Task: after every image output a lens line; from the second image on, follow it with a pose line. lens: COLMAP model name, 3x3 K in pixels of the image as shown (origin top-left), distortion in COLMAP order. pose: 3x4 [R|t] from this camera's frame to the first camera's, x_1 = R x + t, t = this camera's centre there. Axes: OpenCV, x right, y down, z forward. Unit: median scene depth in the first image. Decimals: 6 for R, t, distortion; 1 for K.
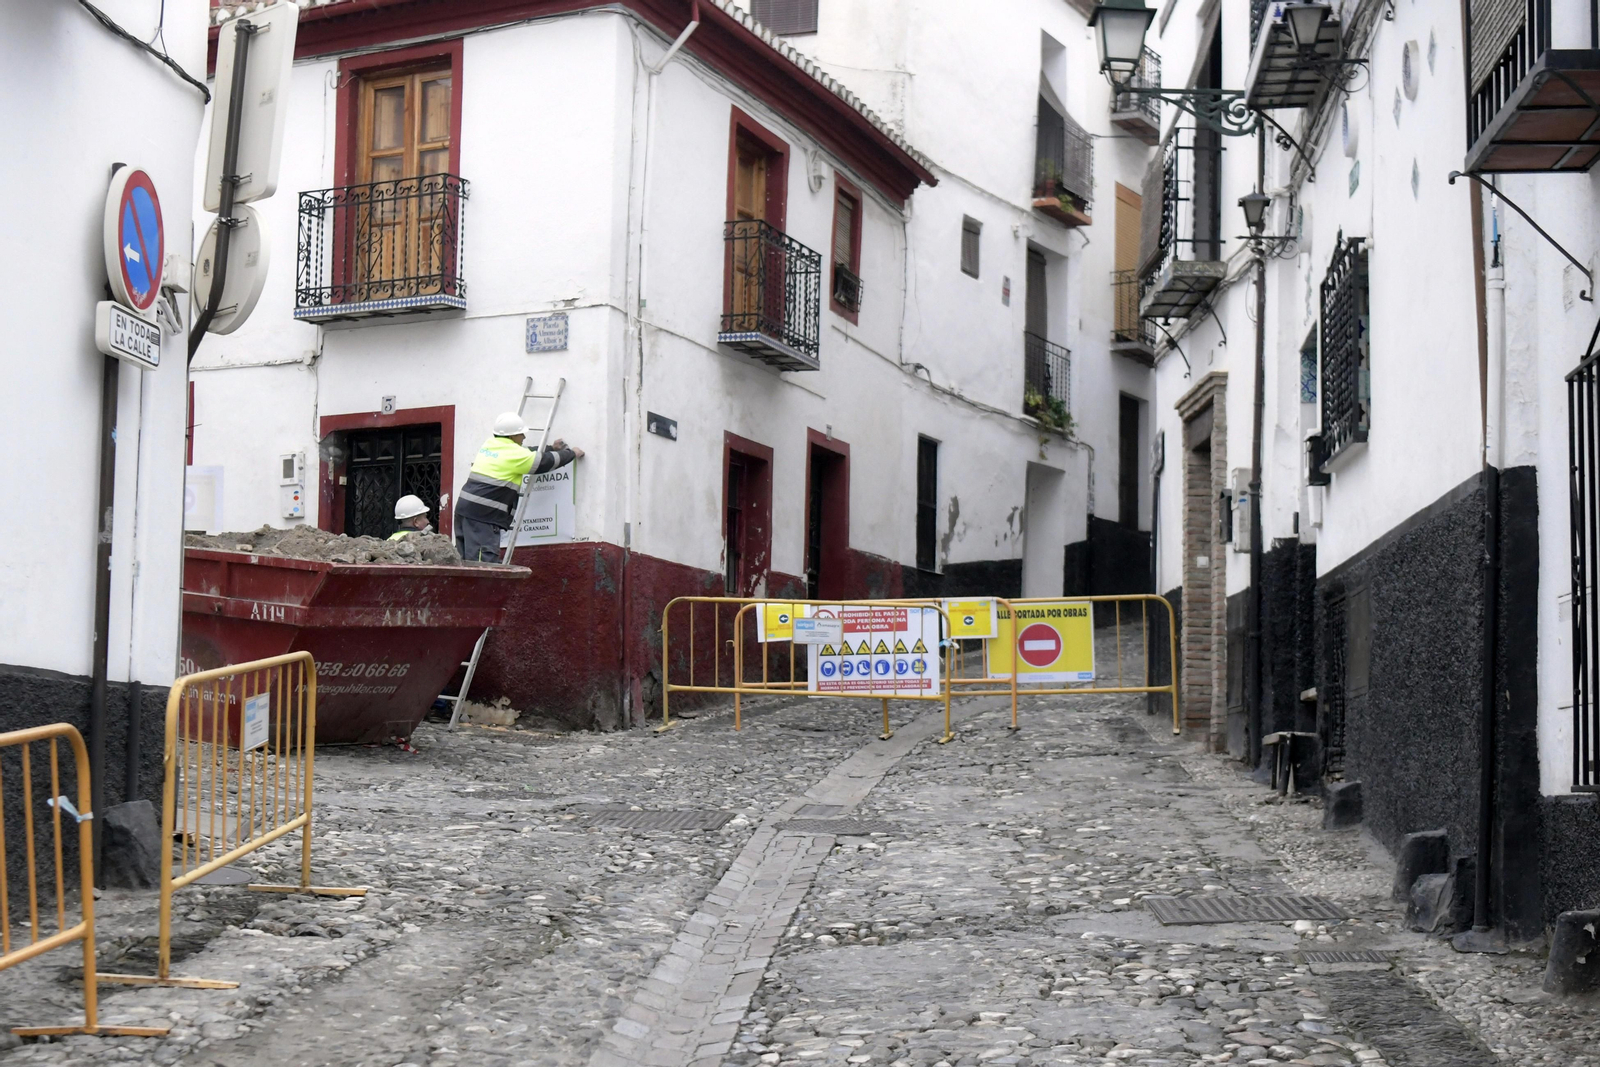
lens RADIAL K [[2501.6, 0, 686.0], [0, 2501.6, 590.6], [0, 0, 1]] dist [-0.061897, 0.000000]
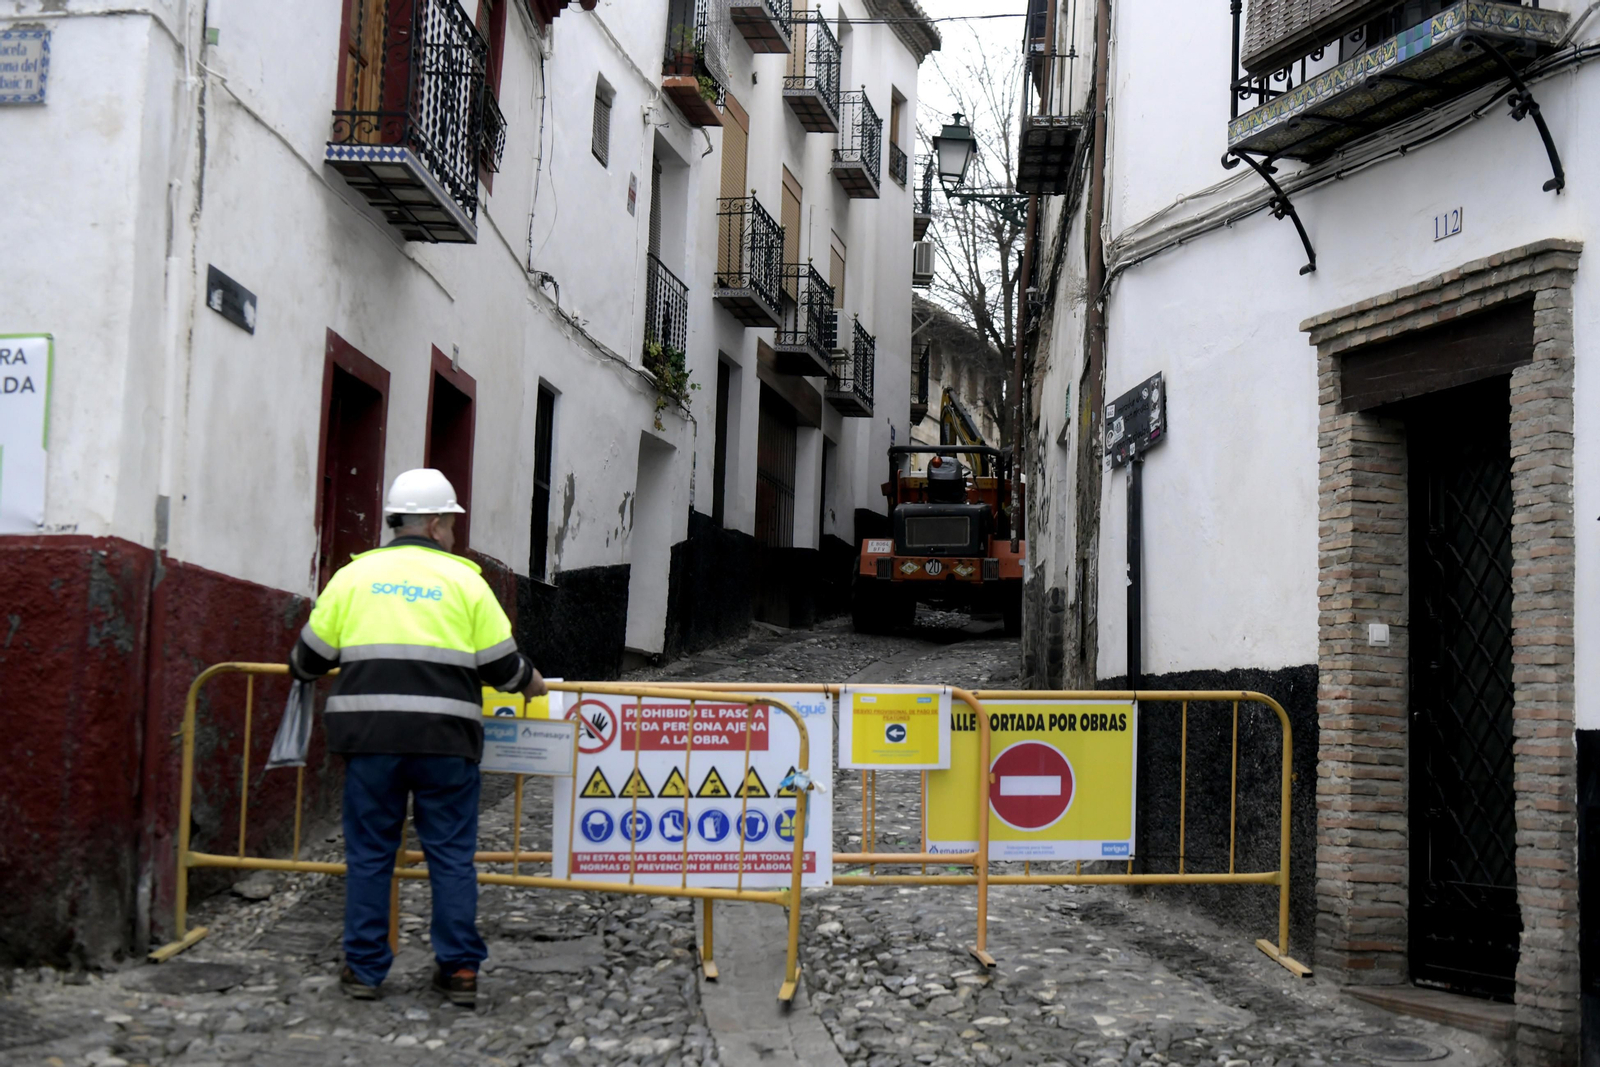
lens RADIAL K [[2186.0, 0, 793.7], [0, 2186.0, 502.4], [0, 0, 1]] dist [0.004591, 0.000000]
pose [[0.943207, 0.049472, 0.328502, -0.045423], [-0.040581, 0.998602, -0.033870, -0.016787], [-0.329718, 0.018616, 0.943896, 0.576217]]
